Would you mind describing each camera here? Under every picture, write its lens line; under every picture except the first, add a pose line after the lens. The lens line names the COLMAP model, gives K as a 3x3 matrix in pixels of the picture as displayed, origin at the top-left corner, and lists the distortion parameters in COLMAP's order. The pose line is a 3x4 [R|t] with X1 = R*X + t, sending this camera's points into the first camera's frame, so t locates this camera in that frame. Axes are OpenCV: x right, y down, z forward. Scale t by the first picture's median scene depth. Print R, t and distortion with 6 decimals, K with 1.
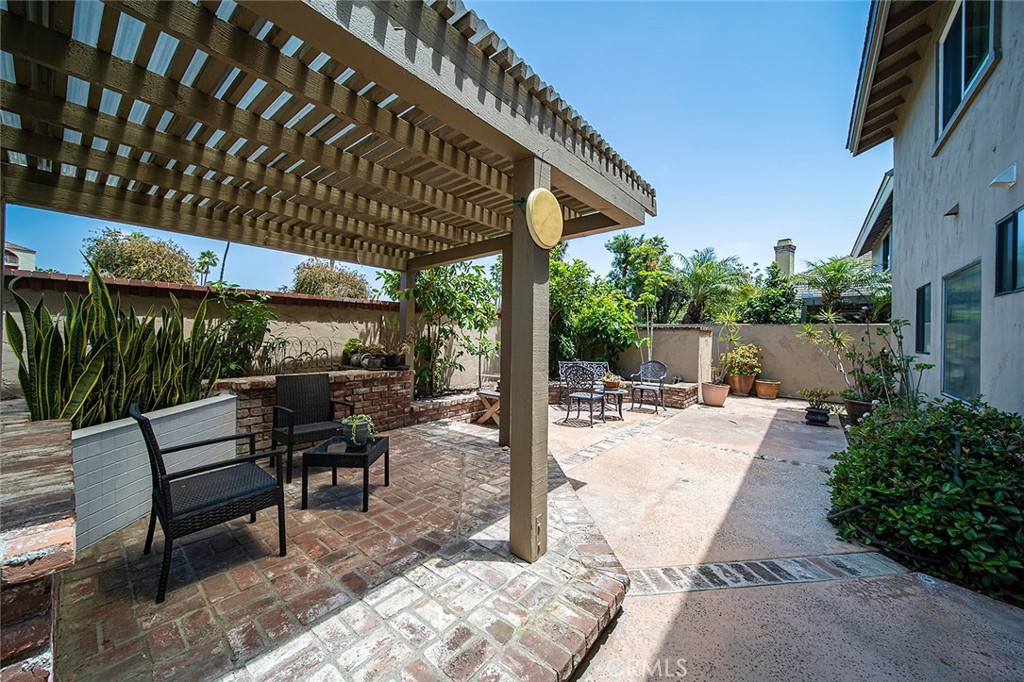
lens RADIAL K [[371.3, 0, 512.0], [0, 371.3, 341.0], [0, 0, 1]] dist [0.009746, -0.000007]
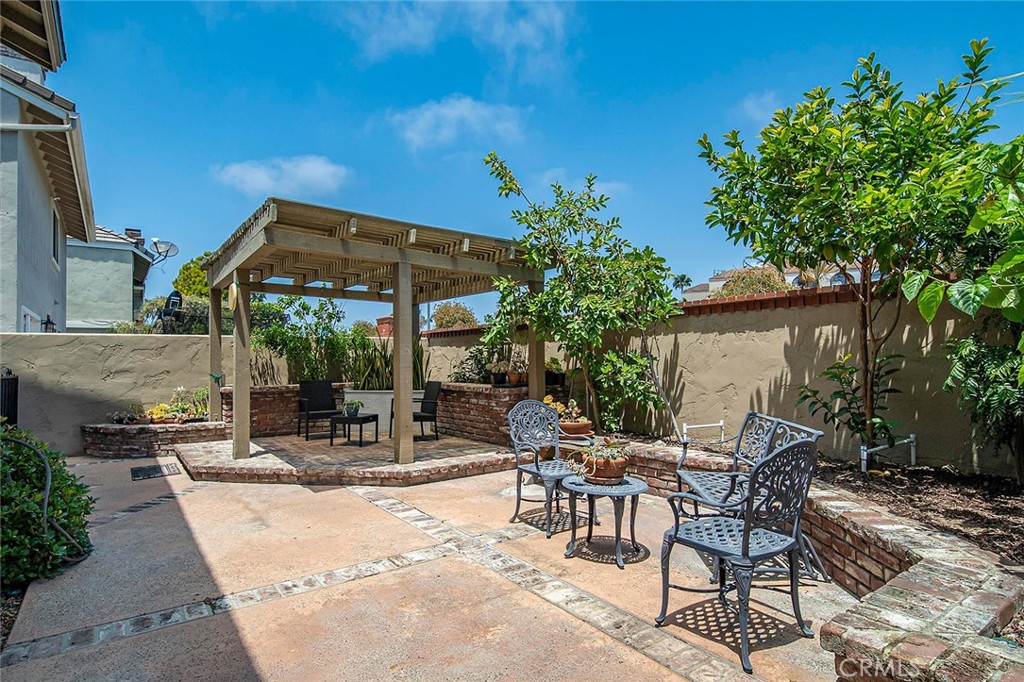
lens RADIAL K [[531.0, 0, 512.0], [0, 531.0, 341.0], [0, 0, 1]] dist [0.000544, 0.000085]
pose [[-0.245160, -0.042519, -0.968550, 1.300454], [-0.006452, 0.999087, -0.042227, 0.010977], [0.969461, -0.004103, -0.245211, 1.611380]]
